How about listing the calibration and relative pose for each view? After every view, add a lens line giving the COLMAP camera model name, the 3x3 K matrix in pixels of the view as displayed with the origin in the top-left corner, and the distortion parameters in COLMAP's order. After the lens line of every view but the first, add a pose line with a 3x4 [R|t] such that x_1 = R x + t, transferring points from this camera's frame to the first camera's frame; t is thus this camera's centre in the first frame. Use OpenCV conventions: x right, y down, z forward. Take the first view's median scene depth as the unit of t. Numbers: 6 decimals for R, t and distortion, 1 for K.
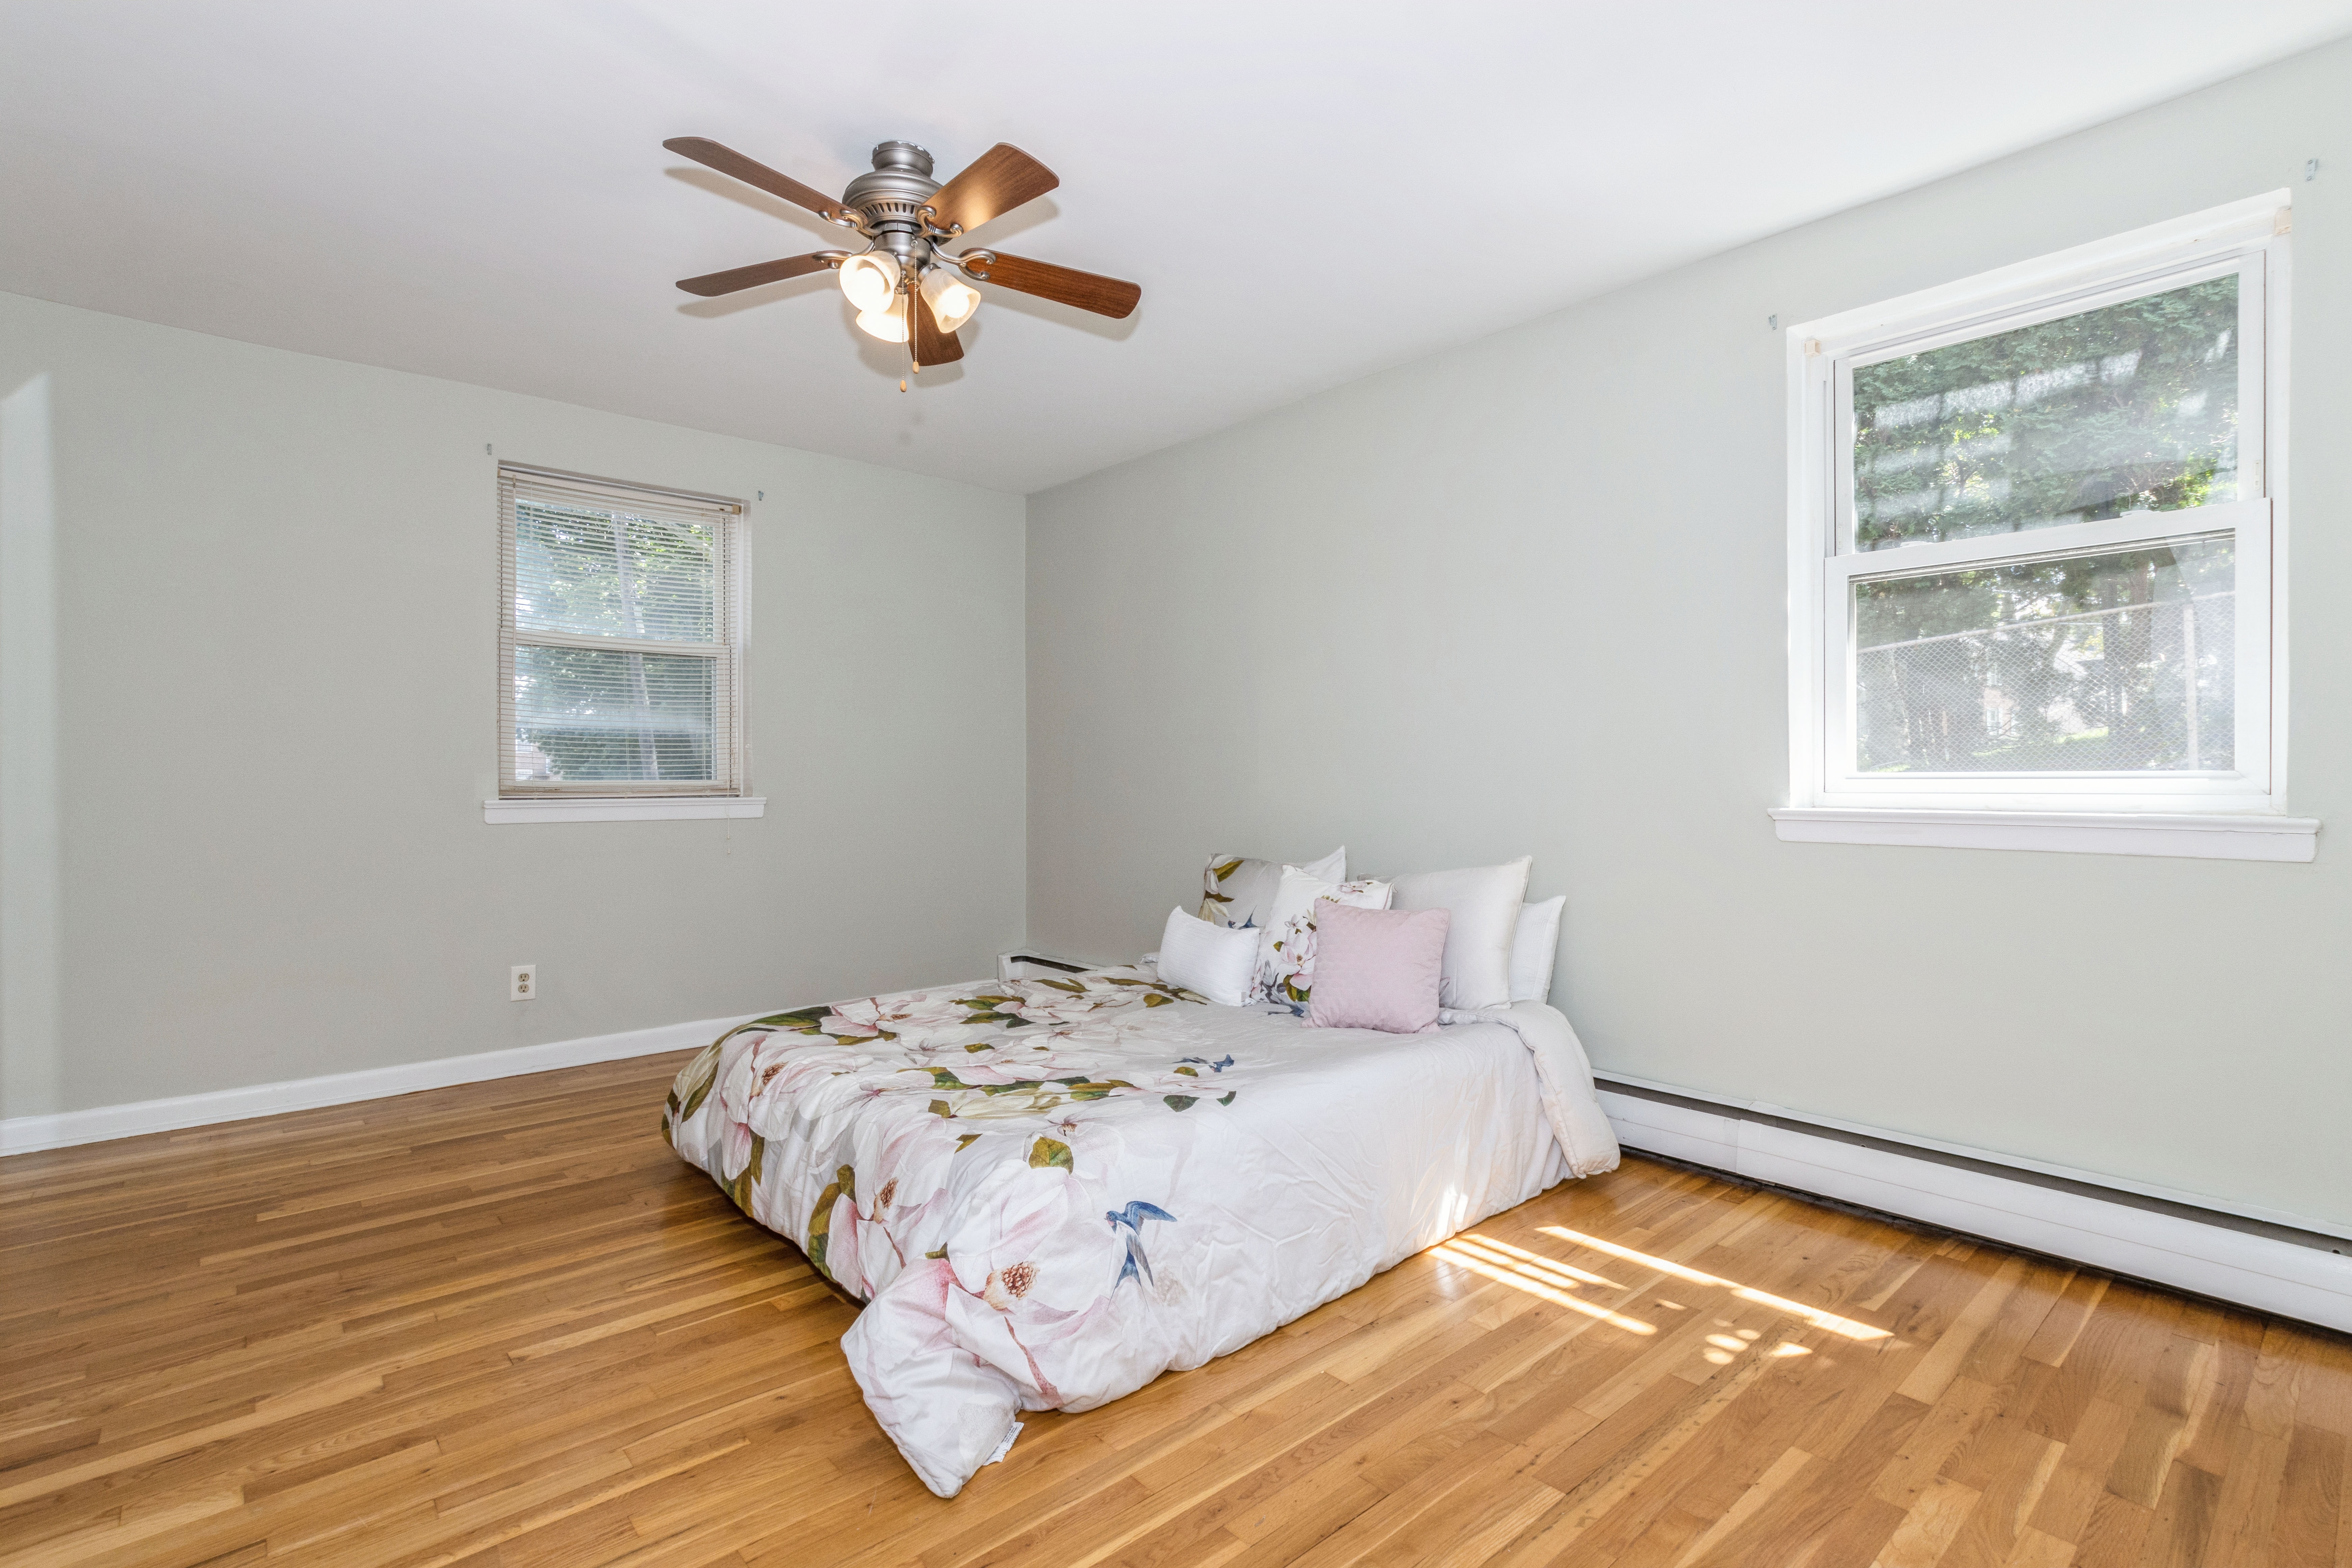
lens RADIAL K [[1110.0, 0, 1179.6], [0, 1110.0, 774.6], [0, 0, 1]] dist [-0.004564, -0.000433]
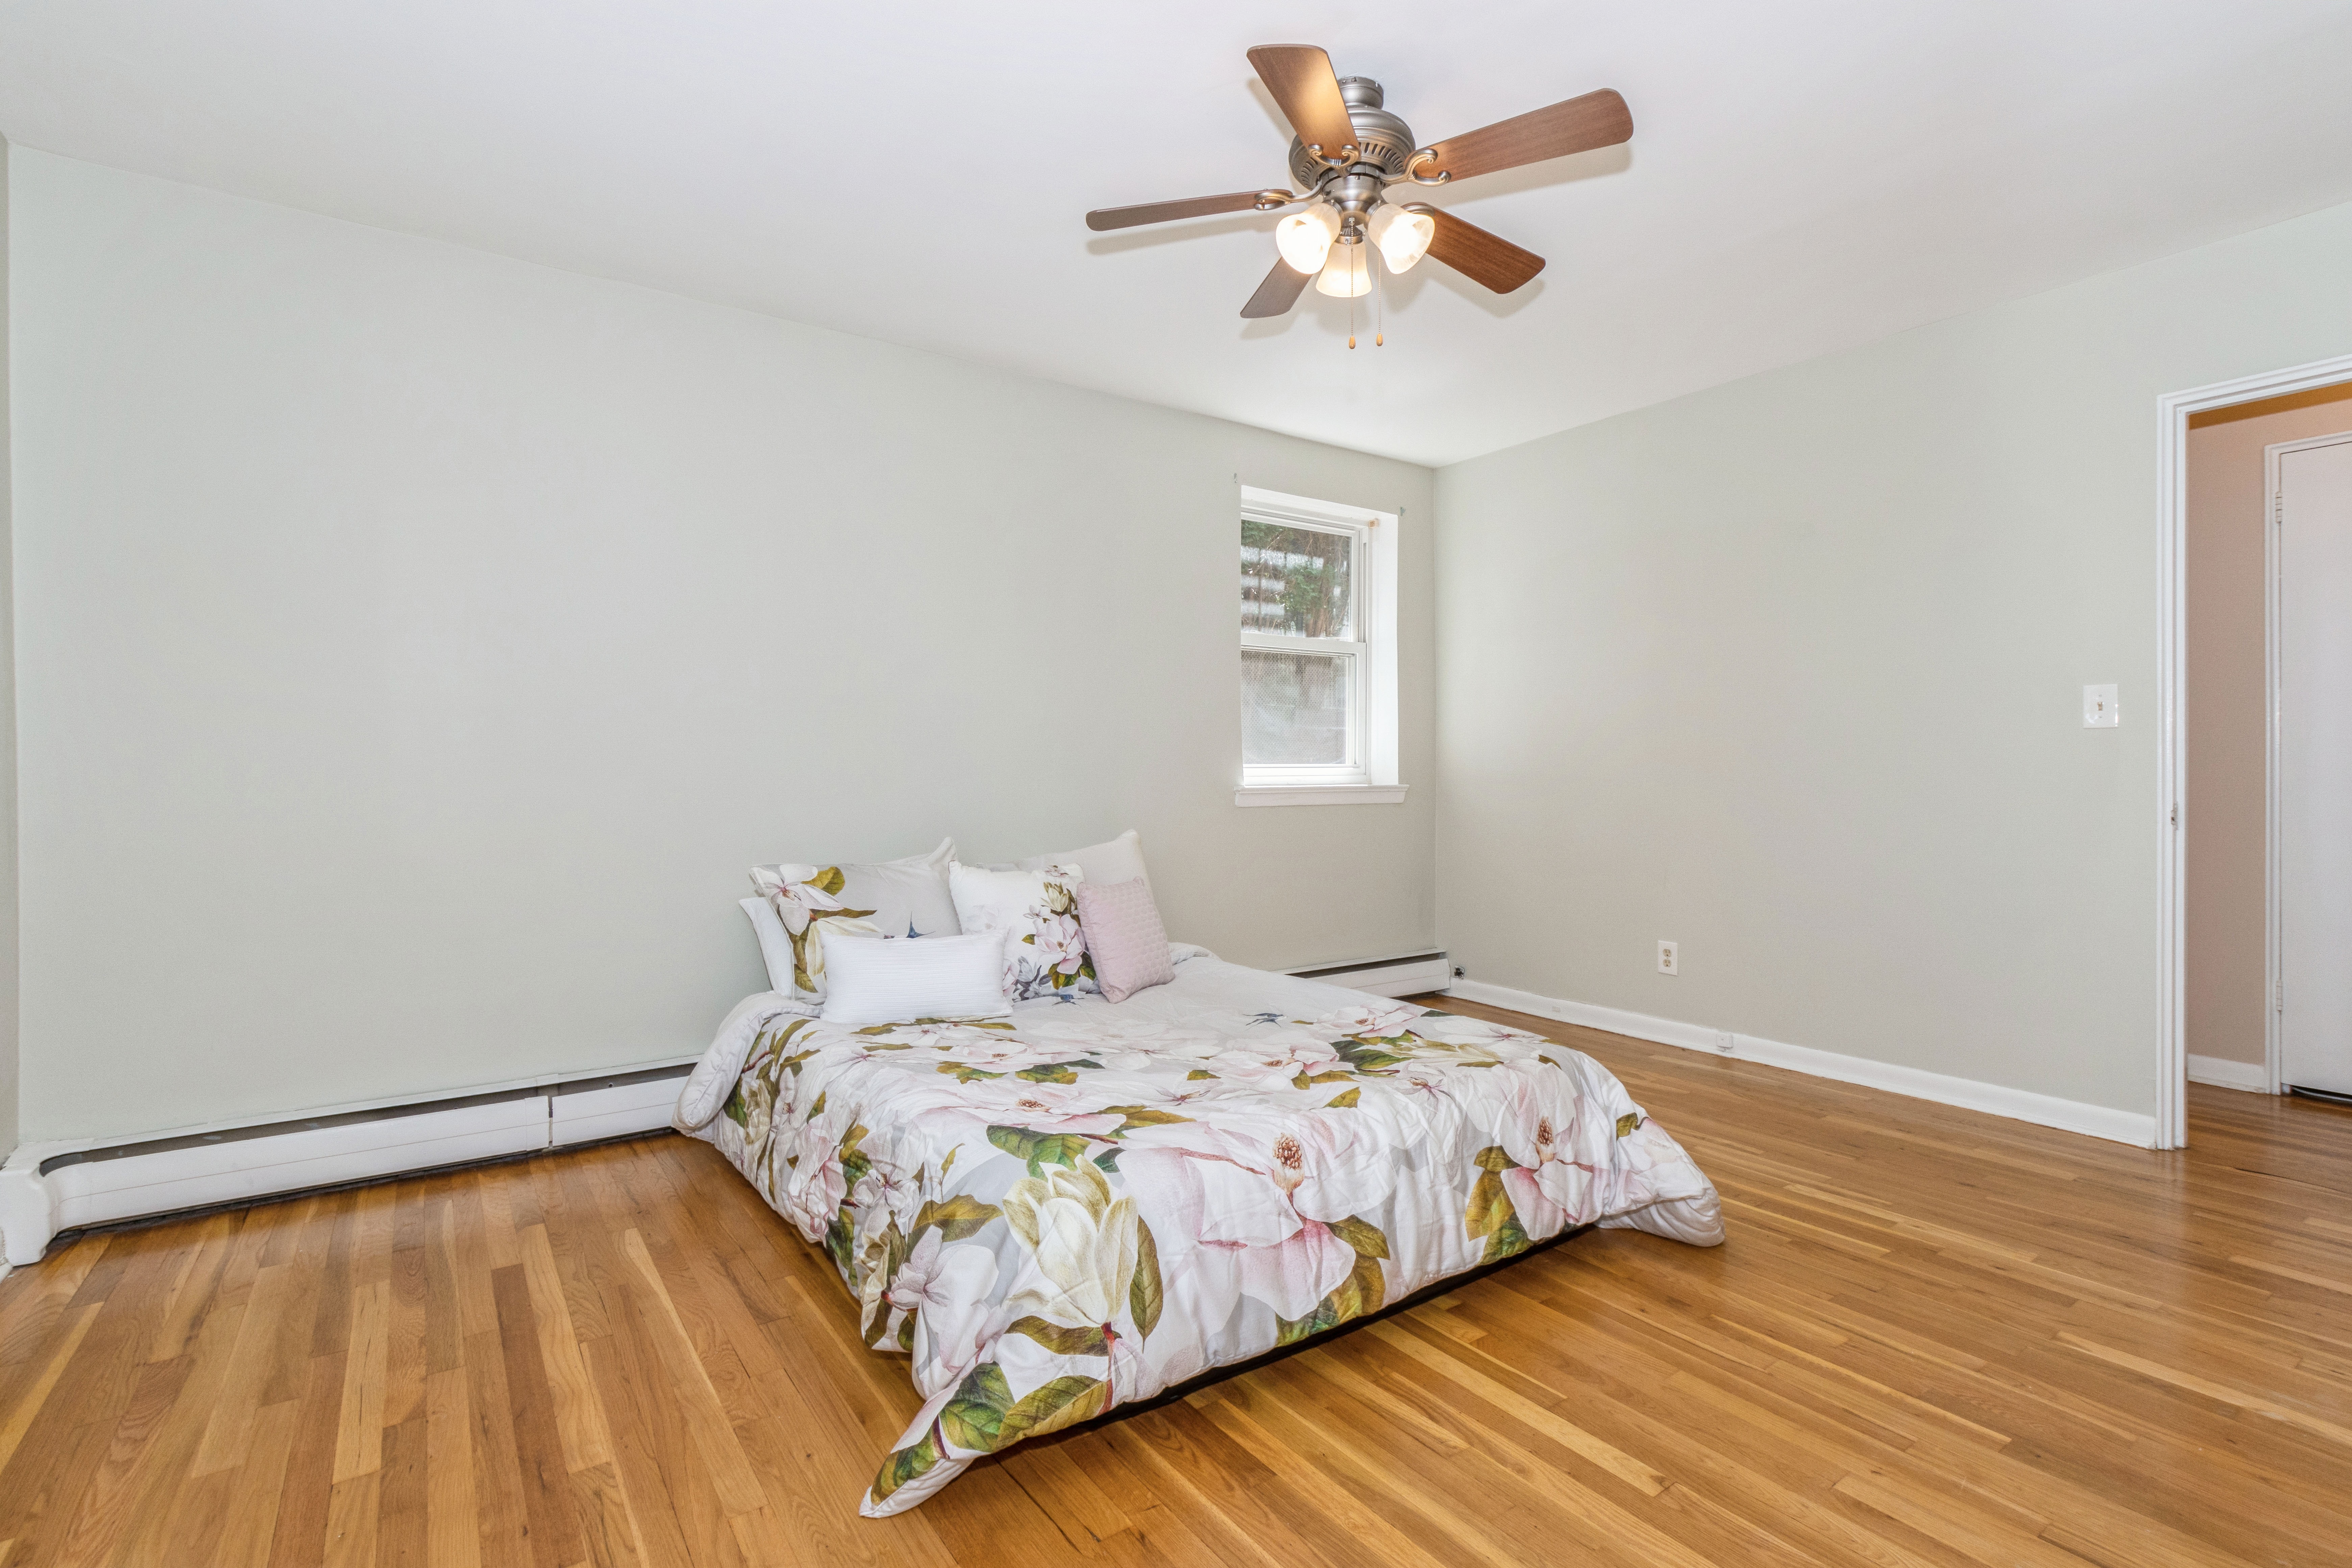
lens RADIAL K [[1110.0, 0, 1179.6], [0, 1110.0, 774.6], [0, 0, 1]] dist [-0.004564, -0.000433]
pose [[0.100801, -0.003813, 0.994899, -1.154371], [0.000476, 0.999993, 0.003785, 0.007247], [-0.994906, 0.000092, 0.100803, 1.021400]]
